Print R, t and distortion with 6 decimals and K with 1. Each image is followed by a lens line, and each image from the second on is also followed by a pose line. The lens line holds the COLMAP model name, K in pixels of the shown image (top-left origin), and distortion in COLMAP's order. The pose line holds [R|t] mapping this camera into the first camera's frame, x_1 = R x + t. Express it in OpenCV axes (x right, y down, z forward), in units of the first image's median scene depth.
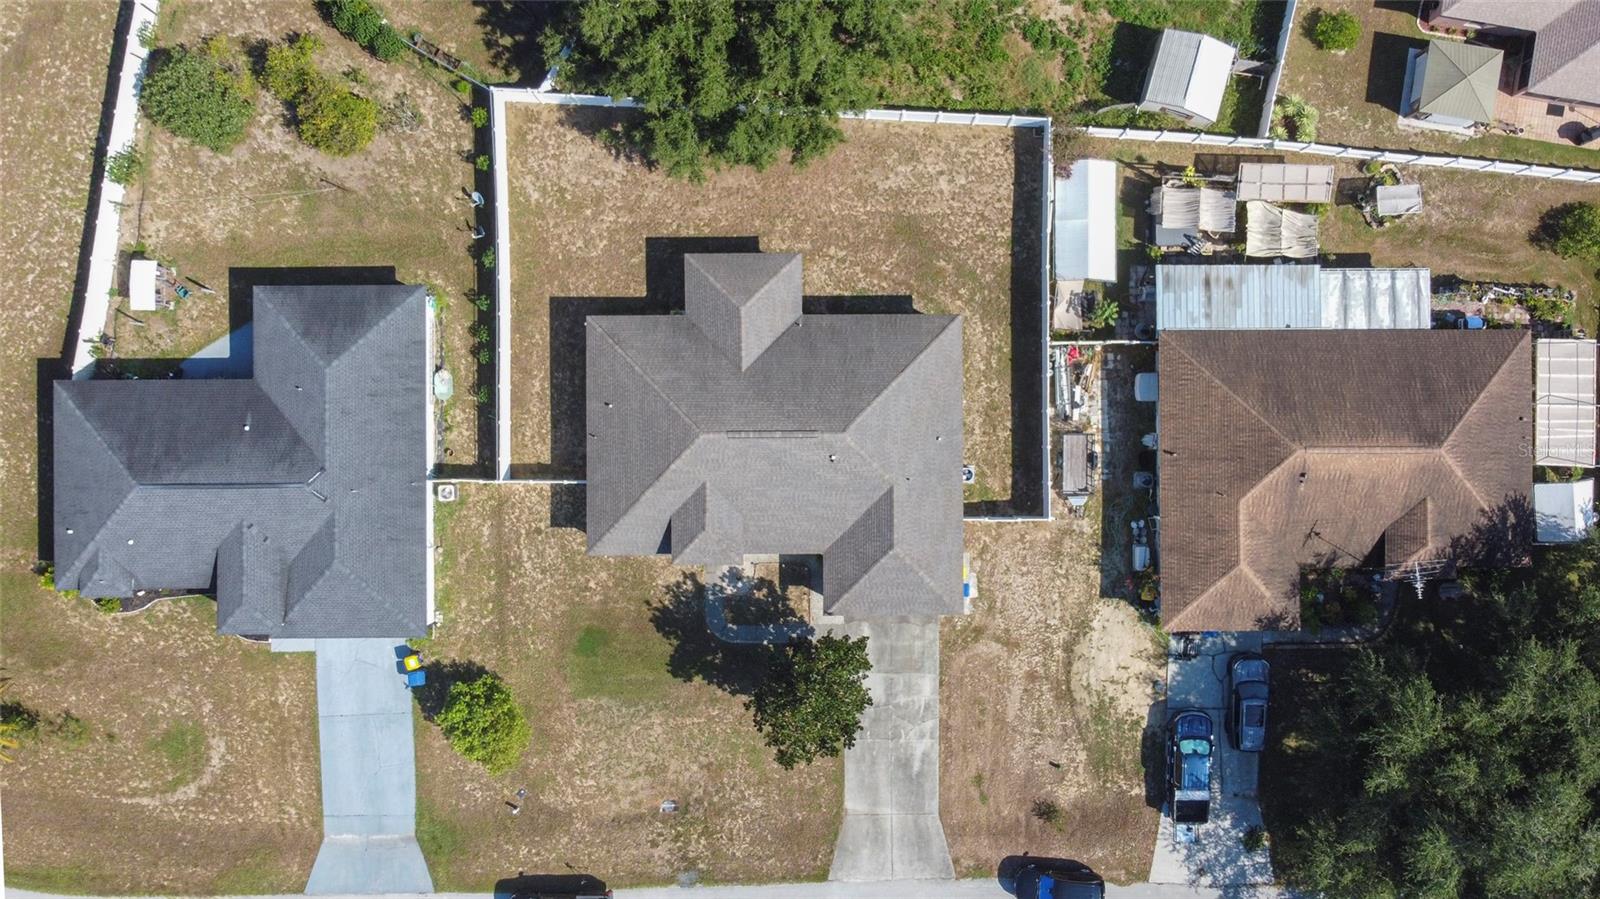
lens RADIAL K [[1031.4, 0, 831.5], [0, 1031.4, 450.6], [0, 0, 1]] dist [0.002500, -0.000541]
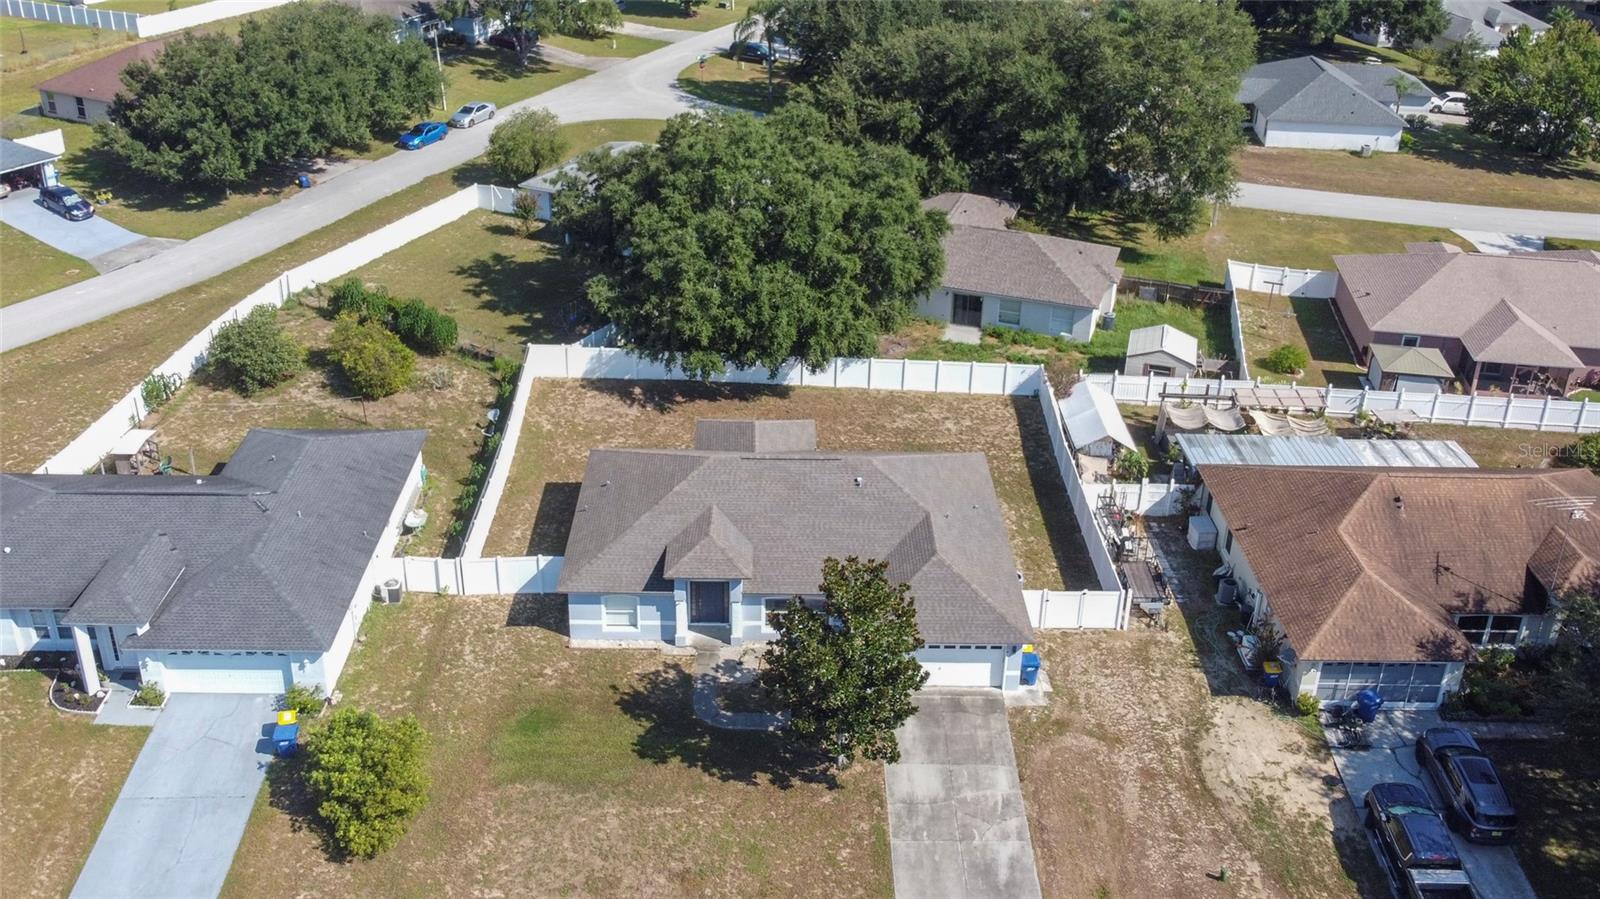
lens RADIAL K [[1161.2, 0, 800.0], [0, 1161.2, 449.5], [0, 0, 1]] dist [0.002417, -0.003439]
pose [[0.999970, 0.003402, 0.006929, -0.051136], [0.003366, 0.615573, -0.788073, 0.710274], [-0.006946, 0.788073, 0.615543, 0.336653]]
